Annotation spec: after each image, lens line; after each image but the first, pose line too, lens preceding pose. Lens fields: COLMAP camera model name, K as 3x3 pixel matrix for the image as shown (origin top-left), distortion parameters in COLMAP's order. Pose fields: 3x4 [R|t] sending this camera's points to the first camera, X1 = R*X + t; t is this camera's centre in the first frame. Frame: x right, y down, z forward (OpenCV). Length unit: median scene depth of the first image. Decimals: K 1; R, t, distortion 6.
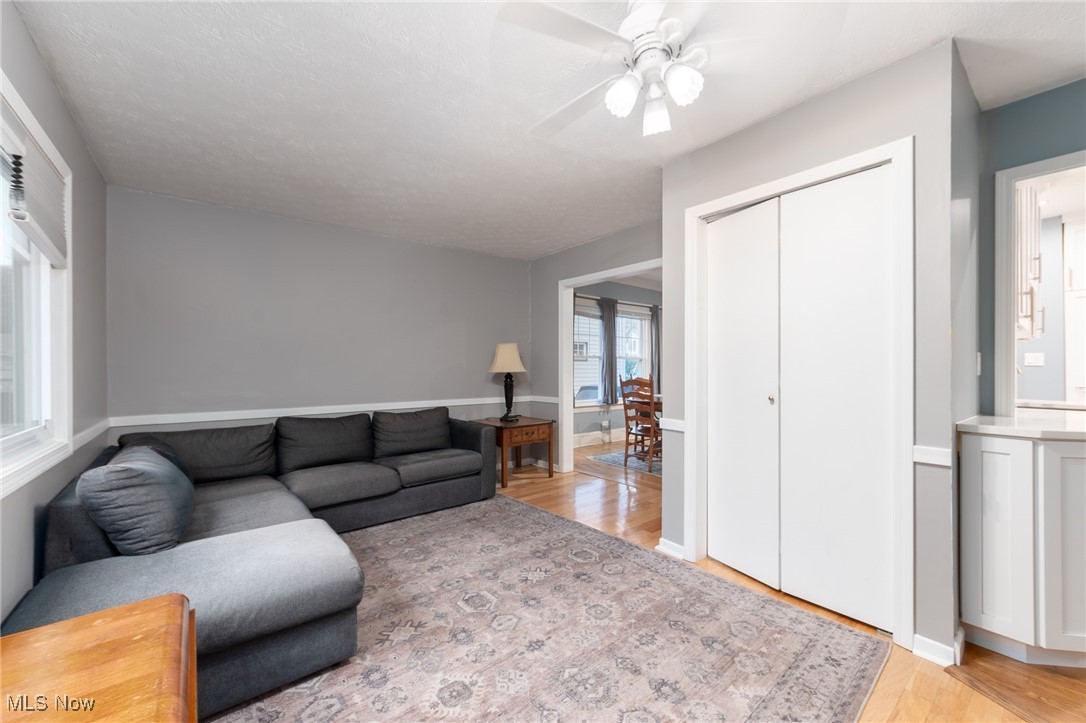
lens RADIAL K [[408.5, 0, 542.0], [0, 408.5, 367.6], [0, 0, 1]] dist [-0.001089, -0.000019]
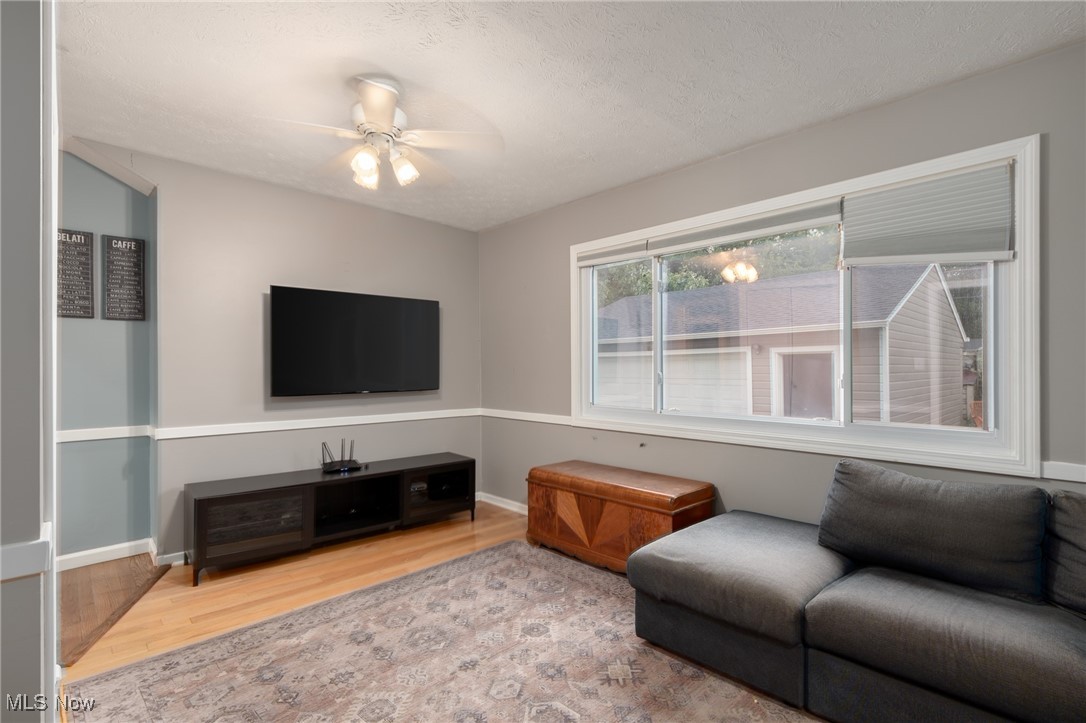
lens RADIAL K [[497.6, 0, 547.5], [0, 497.6, 365.3], [0, 0, 1]] dist [-0.002825, -0.000241]
pose [[-0.994969, 0.001166, -0.100172, -0.082945], [0.001706, 0.999985, -0.005298, -0.009899], [0.100165, -0.005442, -0.994956, 2.157159]]
